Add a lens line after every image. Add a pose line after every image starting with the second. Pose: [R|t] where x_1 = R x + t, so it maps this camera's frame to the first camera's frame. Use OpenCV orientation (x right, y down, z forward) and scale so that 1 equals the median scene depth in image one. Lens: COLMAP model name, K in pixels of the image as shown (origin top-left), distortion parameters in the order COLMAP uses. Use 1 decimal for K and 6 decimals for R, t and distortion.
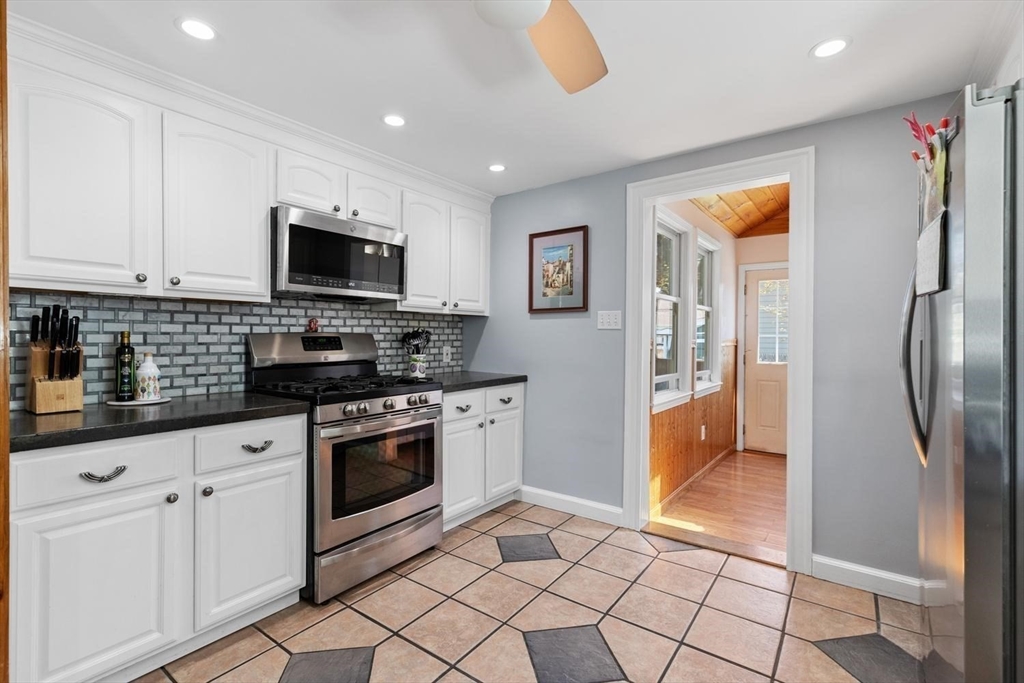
lens RADIAL K [[465.8, 0, 506.3], [0, 465.8, 342.1], [0, 0, 1]] dist [0.006857, 0.001407]
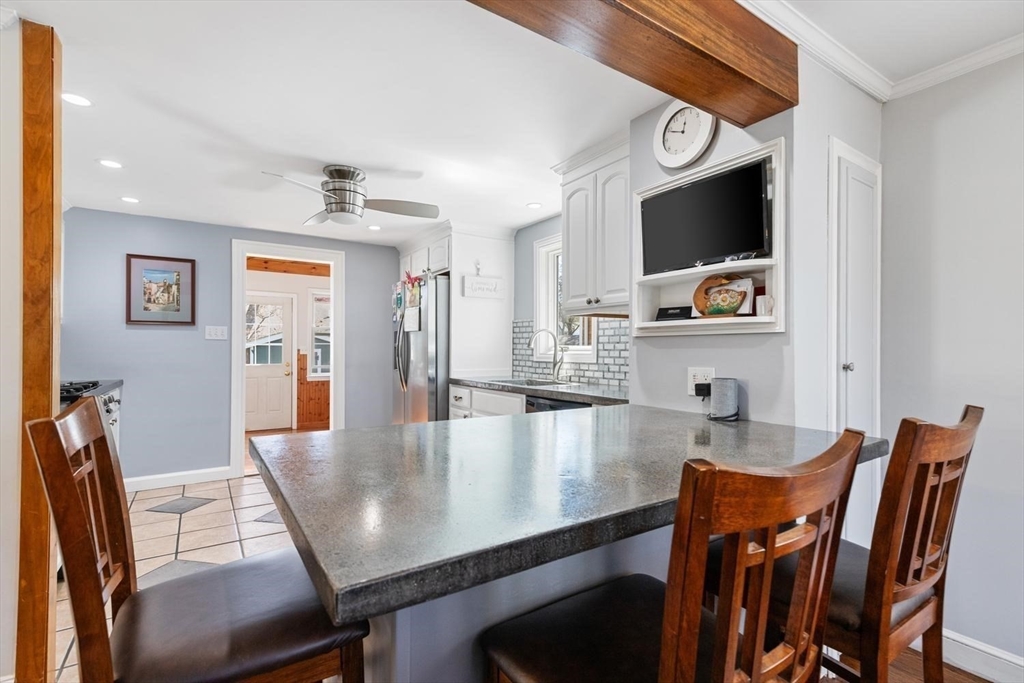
lens RADIAL K [[465.8, 0, 509.1], [0, 465.8, 346.2], [0, 0, 1]] dist [0.006857, 0.001407]
pose [[0.341629, 0.000806, 0.939834, -0.740712], [0.007715, 0.999964, -0.003662, 0.003482], [-0.939803, 0.008502, 0.341611, -0.268412]]
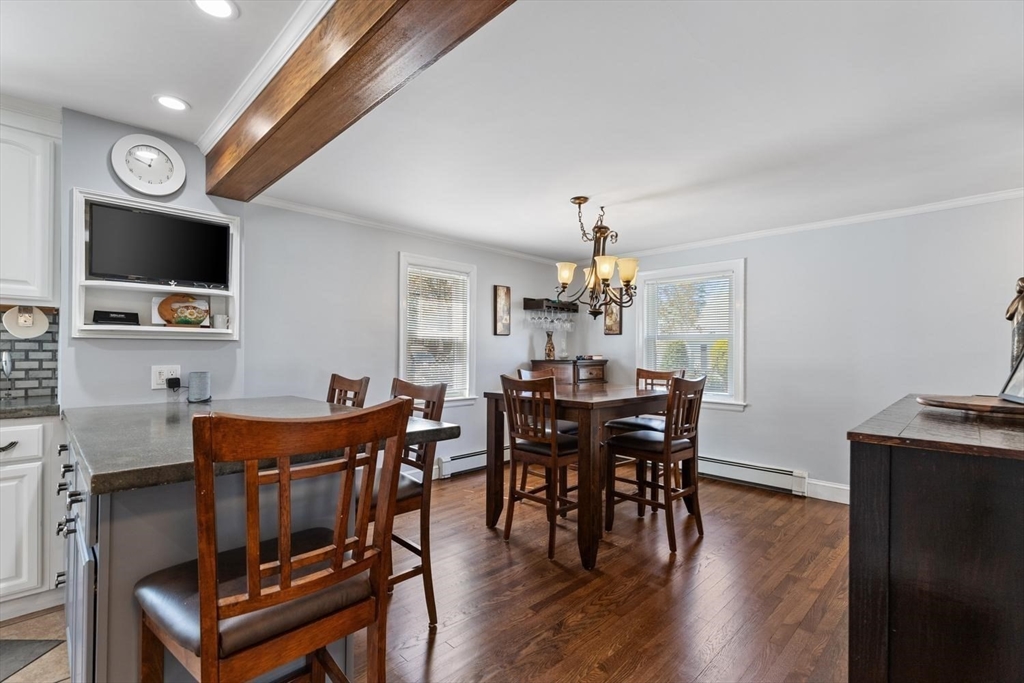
lens RADIAL K [[465.8, 0, 493.6], [0, 465.8, 348.8], [0, 0, 1]] dist [0.006857, 0.001407]
pose [[-0.988033, -0.008893, 0.153986, -0.723650], [-0.008269, 0.999955, 0.004687, -0.003813], [-0.154021, 0.003358, -0.988062, 0.360115]]
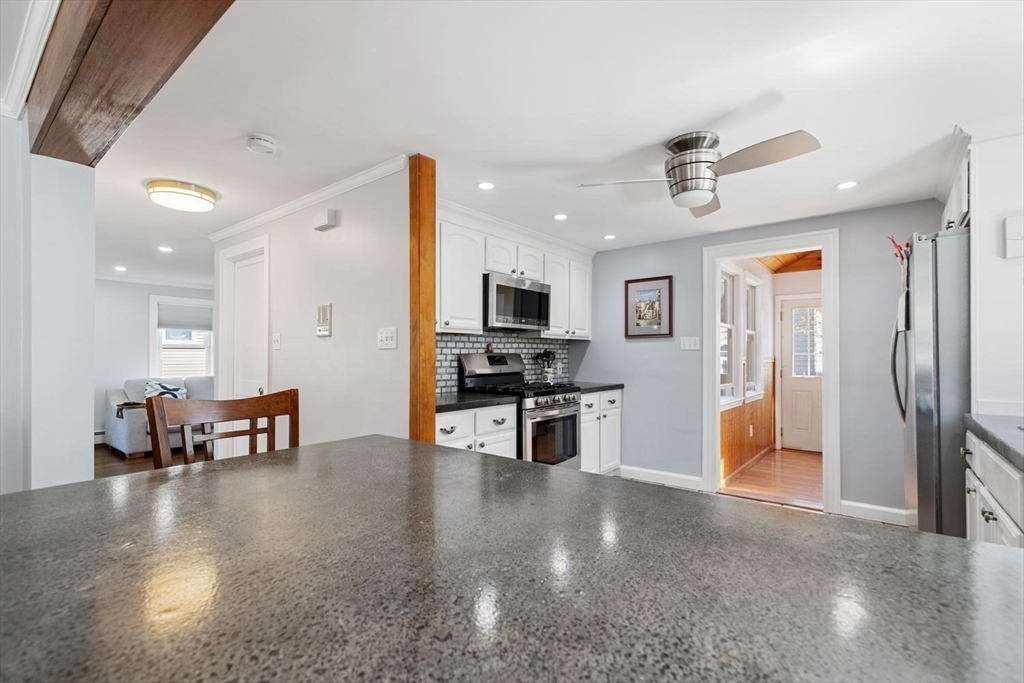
lens RADIAL K [[465.8, 0, 507.6], [0, 465.8, 353.5], [0, 0, 1]] dist [0.006857, 0.001407]
pose [[0.999335, -0.003274, -0.036322, -0.261600], [0.002694, 0.999868, -0.016003, 0.004029], [0.036370, 0.015894, 0.999212, -0.399392]]
